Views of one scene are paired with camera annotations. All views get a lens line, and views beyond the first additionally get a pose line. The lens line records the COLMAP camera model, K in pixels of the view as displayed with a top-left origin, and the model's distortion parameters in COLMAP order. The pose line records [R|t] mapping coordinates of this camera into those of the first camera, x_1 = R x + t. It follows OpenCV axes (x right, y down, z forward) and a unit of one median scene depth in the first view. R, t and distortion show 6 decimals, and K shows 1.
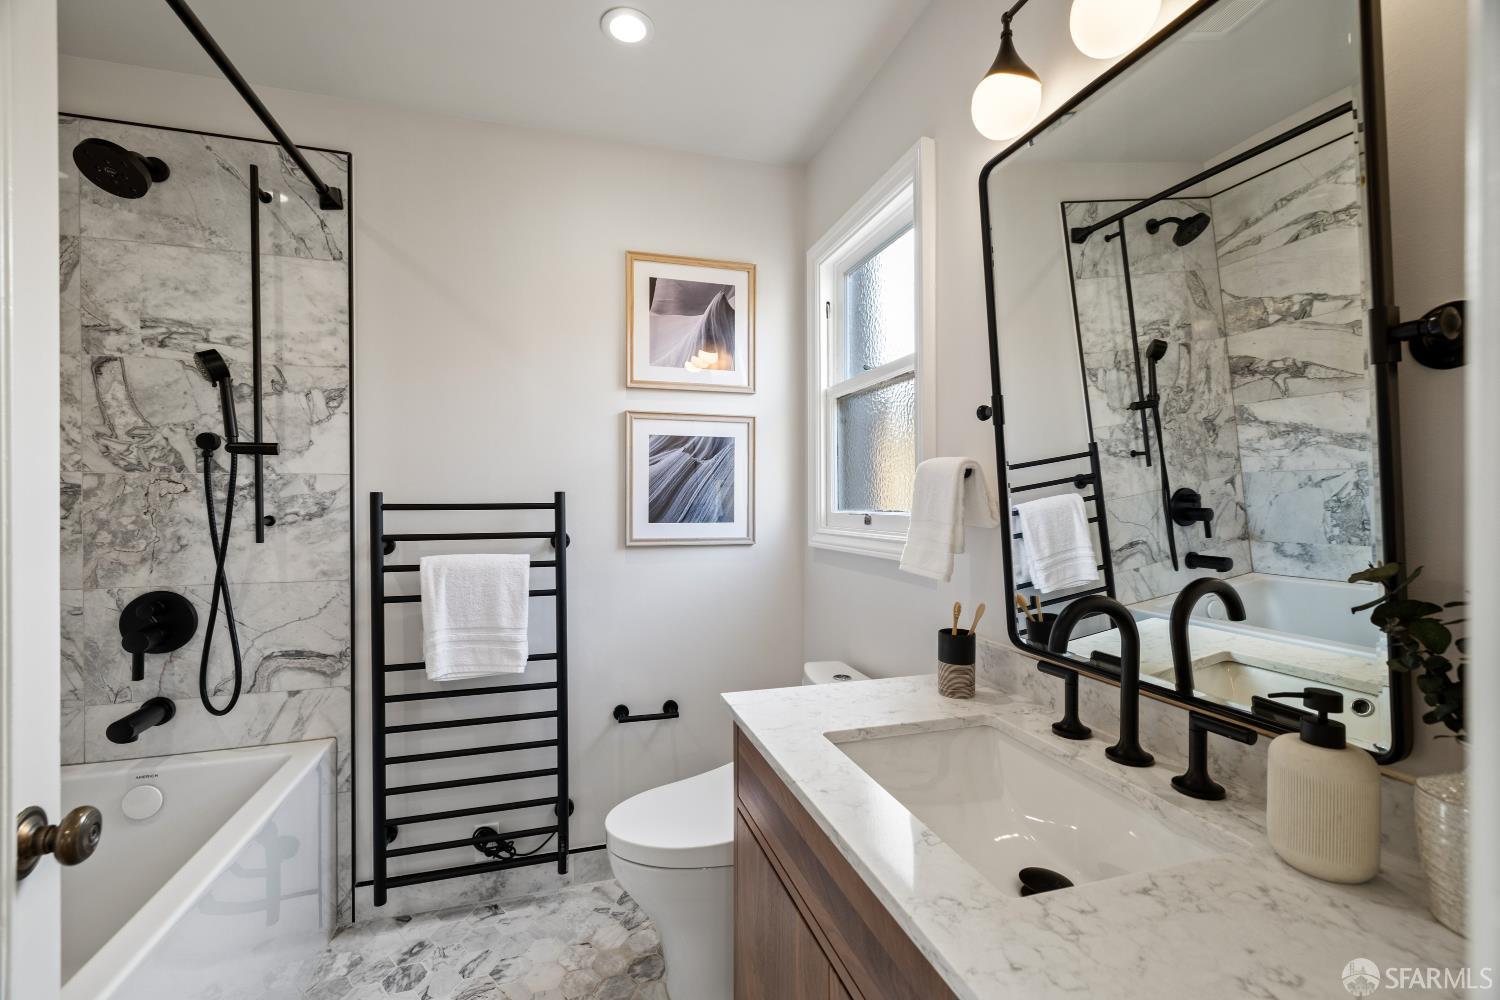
lens RADIAL K [[644.3, 0, 741.4], [0, 644.3, 498.5], [0, 0, 1]] dist [0.010432, -0.000356]
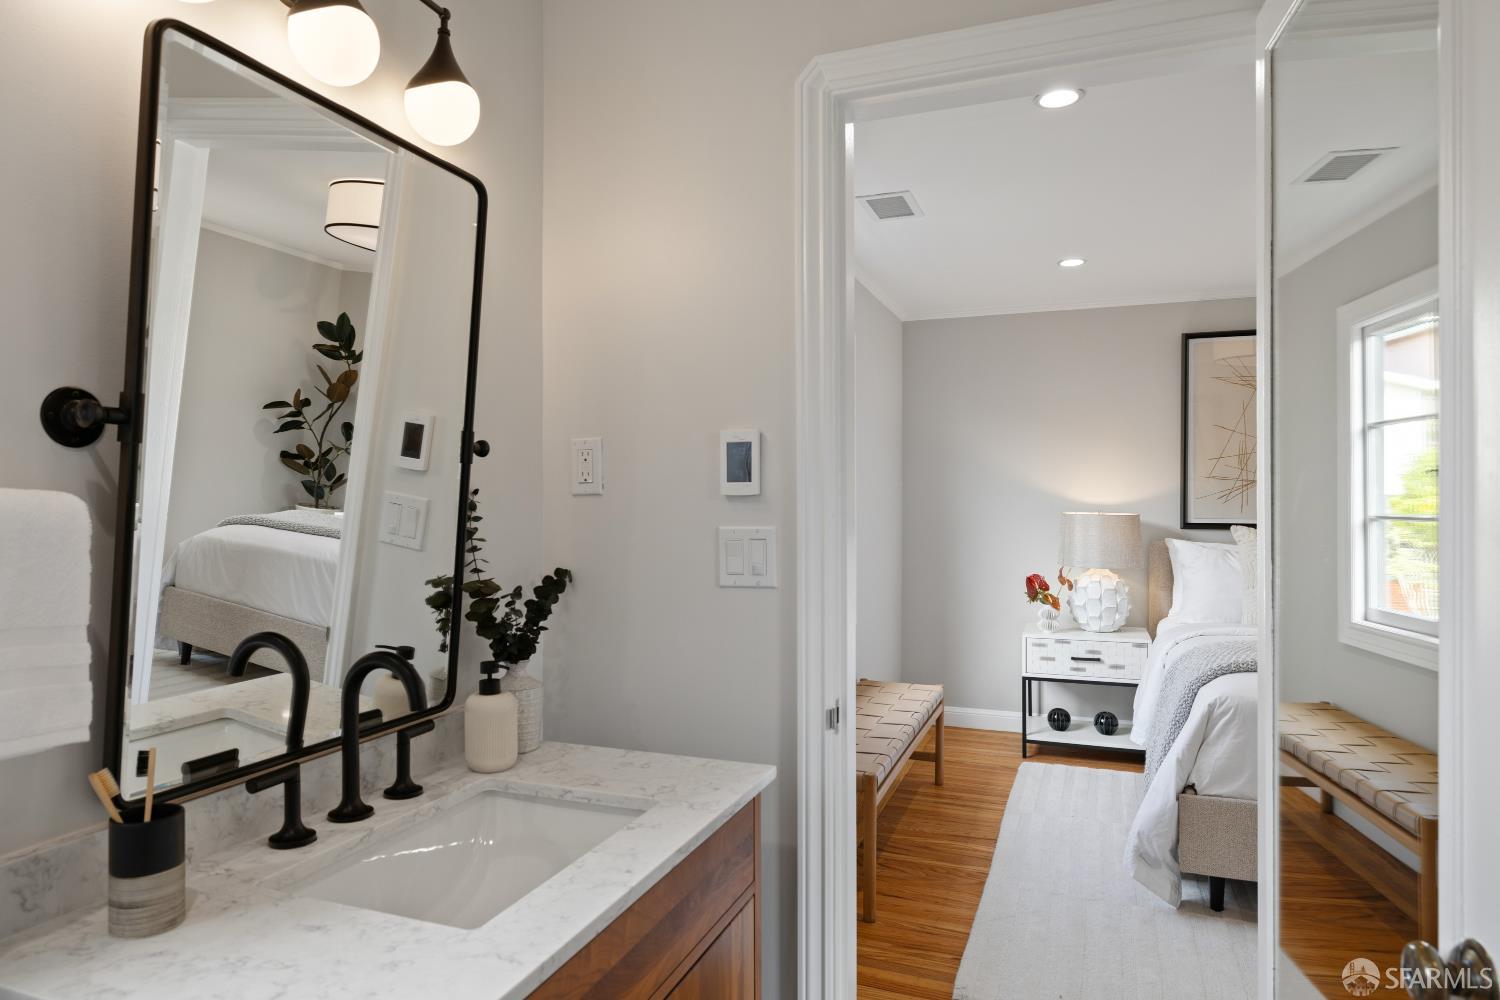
lens RADIAL K [[901.4, 0, 750.0], [0, 901.4, 500.0], [0, 0, 1]] dist [0.000833, -0.000104]
pose [[-0.797909, 0.003449, 0.602767, -0.703227], [0.002682, 0.999994, -0.002172, -0.076006], [-0.602771, -0.000116, -0.797914, 1.684459]]
